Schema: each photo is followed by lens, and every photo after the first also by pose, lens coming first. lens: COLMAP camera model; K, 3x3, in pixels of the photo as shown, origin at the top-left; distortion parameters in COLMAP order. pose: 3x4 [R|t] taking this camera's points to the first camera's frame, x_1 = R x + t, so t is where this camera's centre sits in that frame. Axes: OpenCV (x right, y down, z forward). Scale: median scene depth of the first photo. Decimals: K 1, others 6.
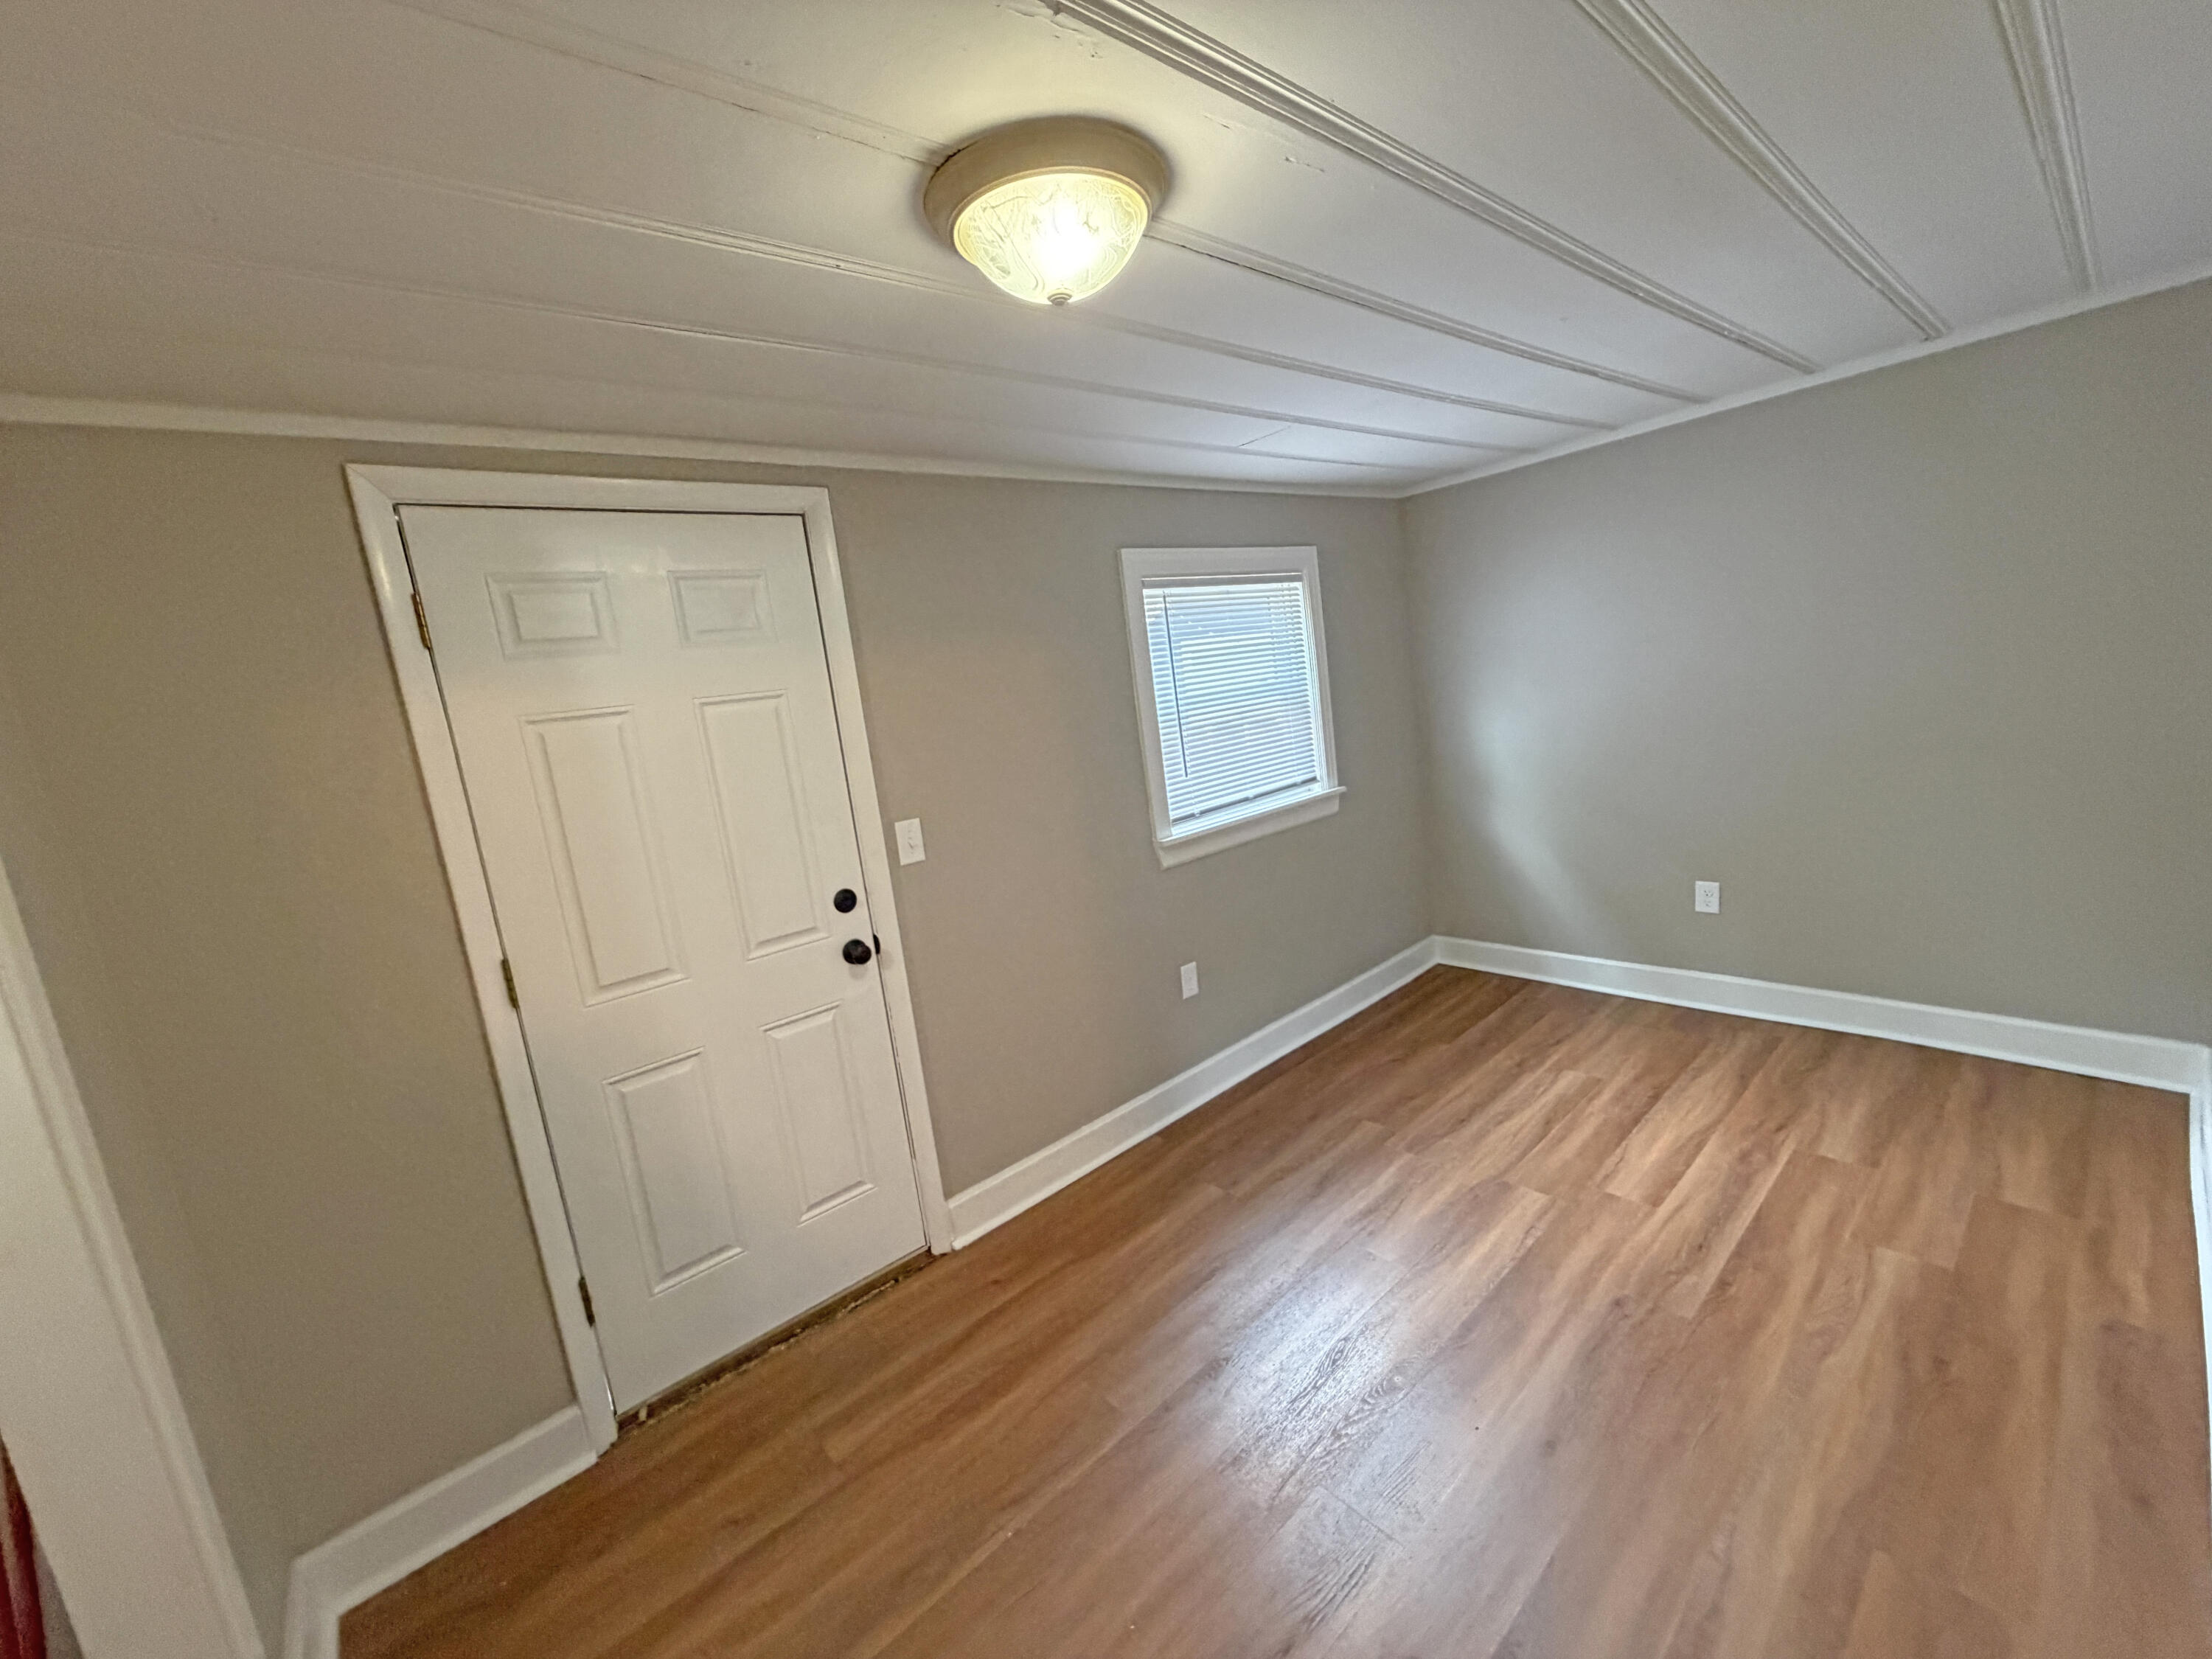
lens RADIAL K [[878.6, 0, 1103.2], [0, 878.6, 828.3], [0, 0, 1]] dist [0.000388, 0.000379]
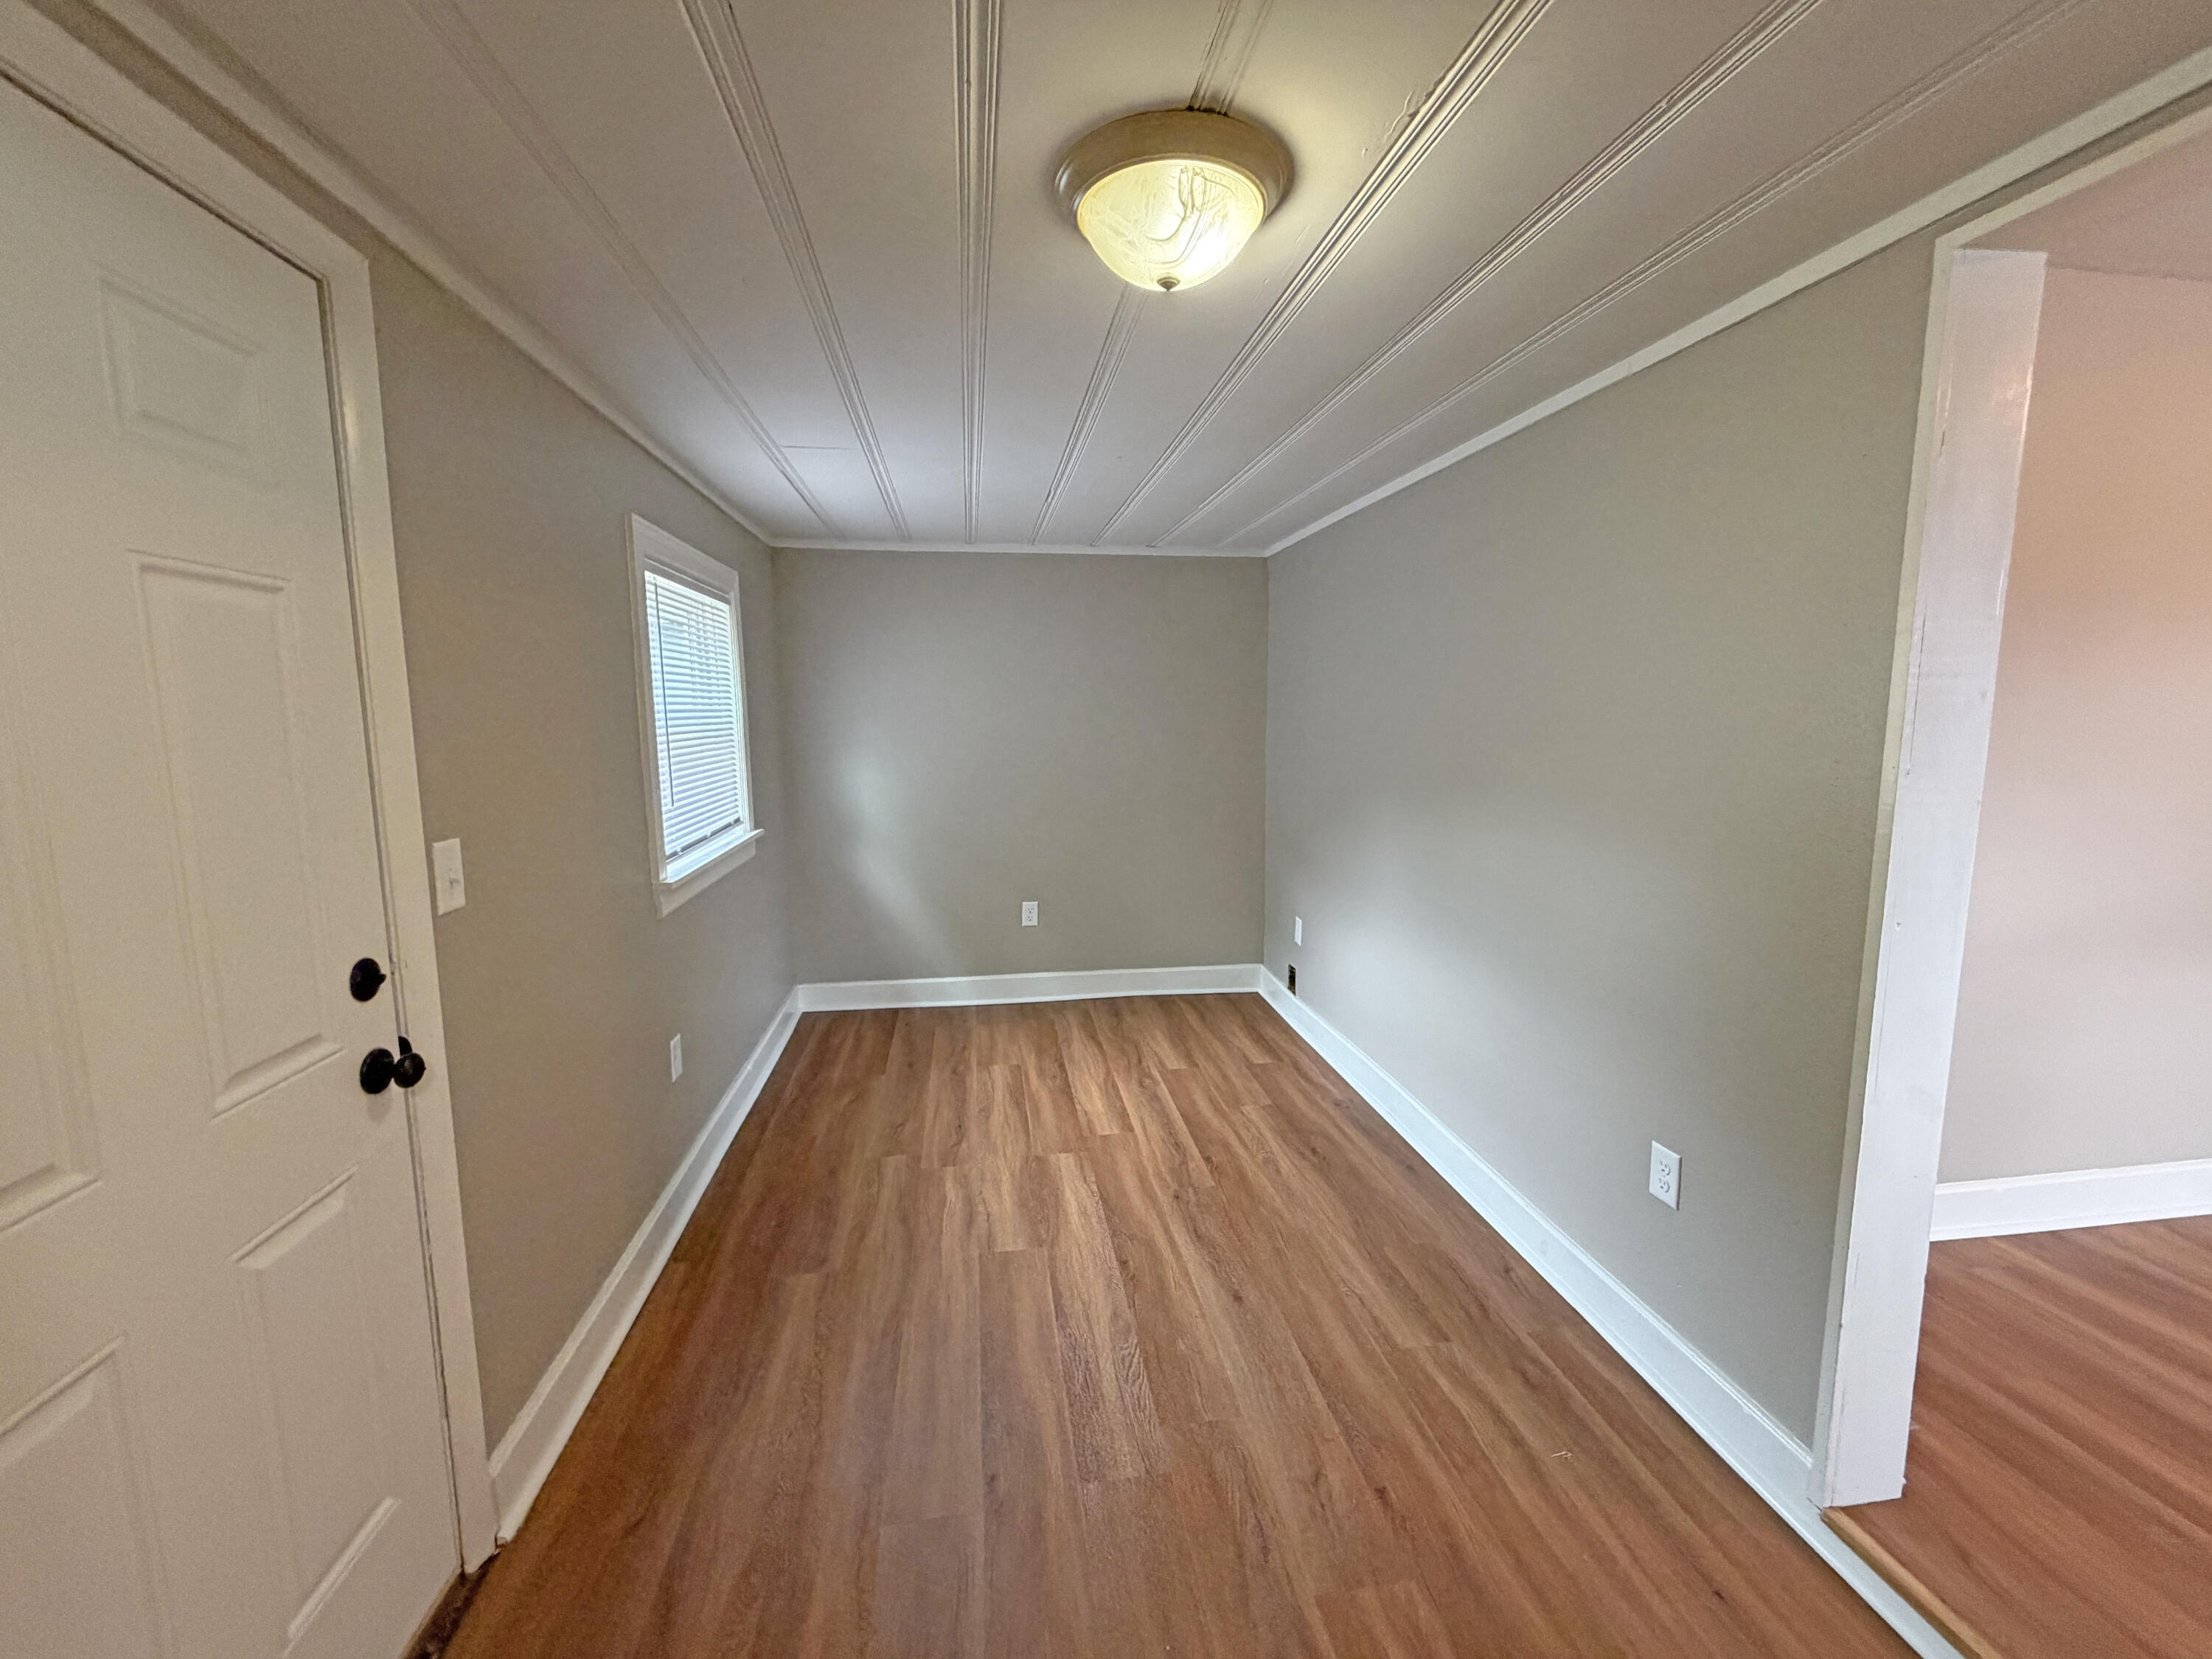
lens RADIAL K [[878.6, 0, 1103.2], [0, 878.6, 828.3], [0, 0, 1]] dist [0.000388, 0.000379]
pose [[0.532148, 0.011845, 0.846569, -0.426469], [0.072515, 0.995590, -0.059513, 0.044695], [-0.843540, 0.093059, 0.528942, 0.250331]]
